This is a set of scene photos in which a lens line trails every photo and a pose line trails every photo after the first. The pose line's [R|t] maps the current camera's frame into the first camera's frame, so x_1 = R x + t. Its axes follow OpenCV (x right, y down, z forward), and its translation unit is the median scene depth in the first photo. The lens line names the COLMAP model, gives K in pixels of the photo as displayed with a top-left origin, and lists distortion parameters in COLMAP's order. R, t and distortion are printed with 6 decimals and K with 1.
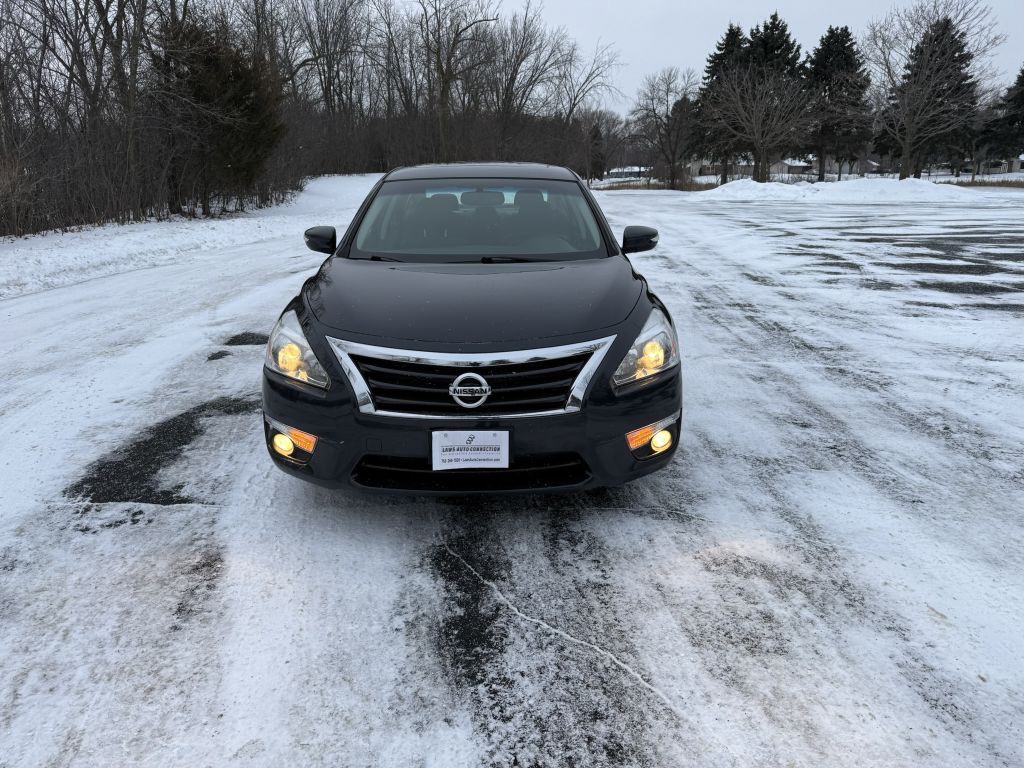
lens RADIAL K [[720.1, 0, 502.8], [0, 720.1, 385.3], [0, 0, 1]] dist [0.034824, -0.038685]
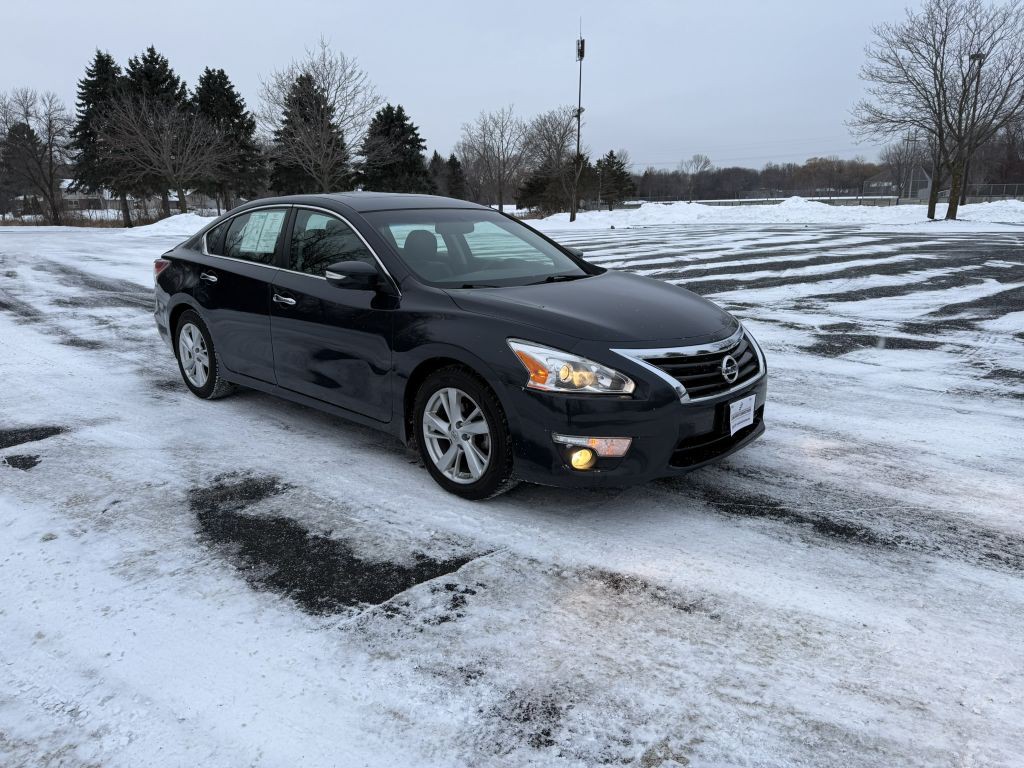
lens RADIAL K [[716.9, 0, 514.5], [0, 716.9, 394.3], [0, 0, 1]] dist [0.028657, -0.046902]
pose [[0.686444, -0.181776, 0.704097, -1.183409], [0.203851, 0.977532, 0.053628, -0.093365], [-0.698025, 0.106718, 0.708076, 0.364763]]
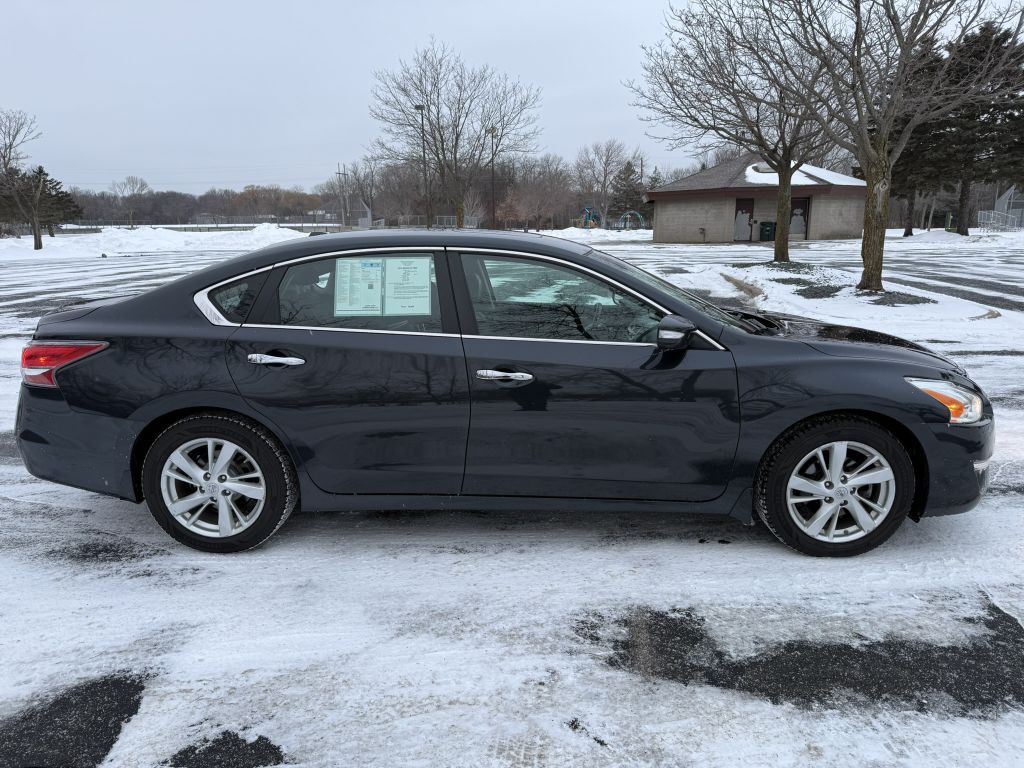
lens RADIAL K [[718.9, 0, 507.9], [0, 718.9, 381.3], [0, 0, 1]] dist [0.041417, -0.049547]
pose [[0.028914, -0.199360, 0.979500, -1.526105], [0.279208, 0.942517, 0.183590, -0.518932], [-0.959795, 0.268176, 0.082915, 1.712319]]
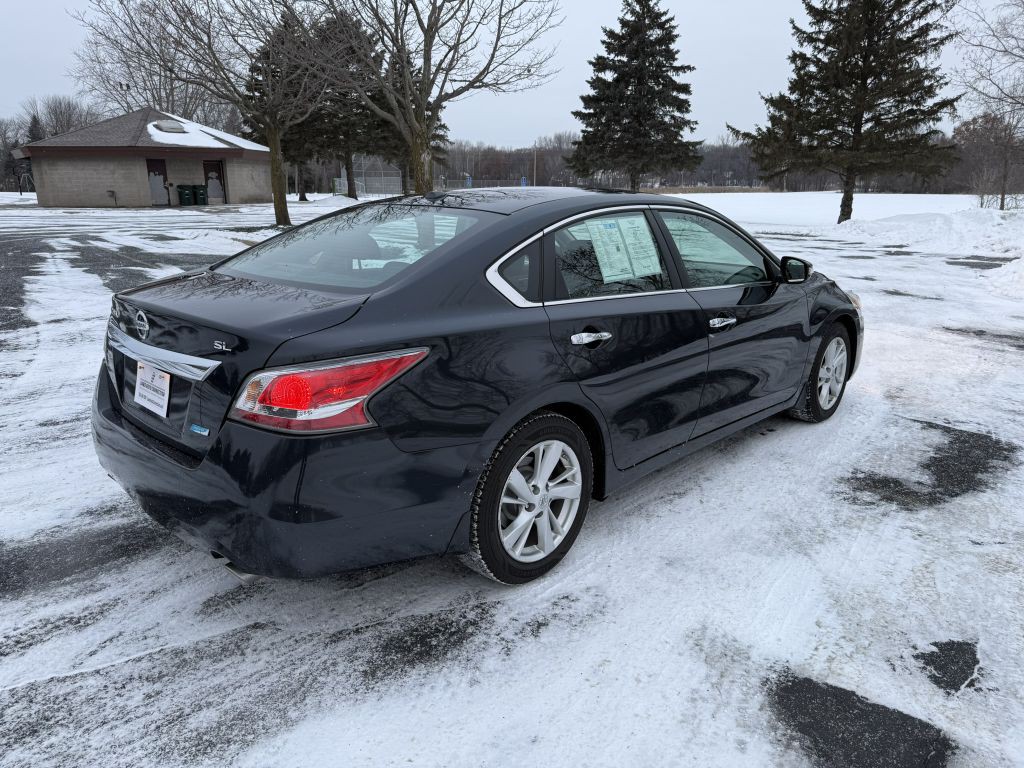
lens RADIAL K [[718.9, 0, 507.9], [0, 718.9, 381.3], [0, 0, 1]] dist [0.041417, -0.049547]
pose [[-0.713650, -0.170579, 0.679417, -1.006074], [0.198345, 0.881001, 0.429529, -0.856816], [-0.671836, 0.441293, -0.594893, 2.894508]]
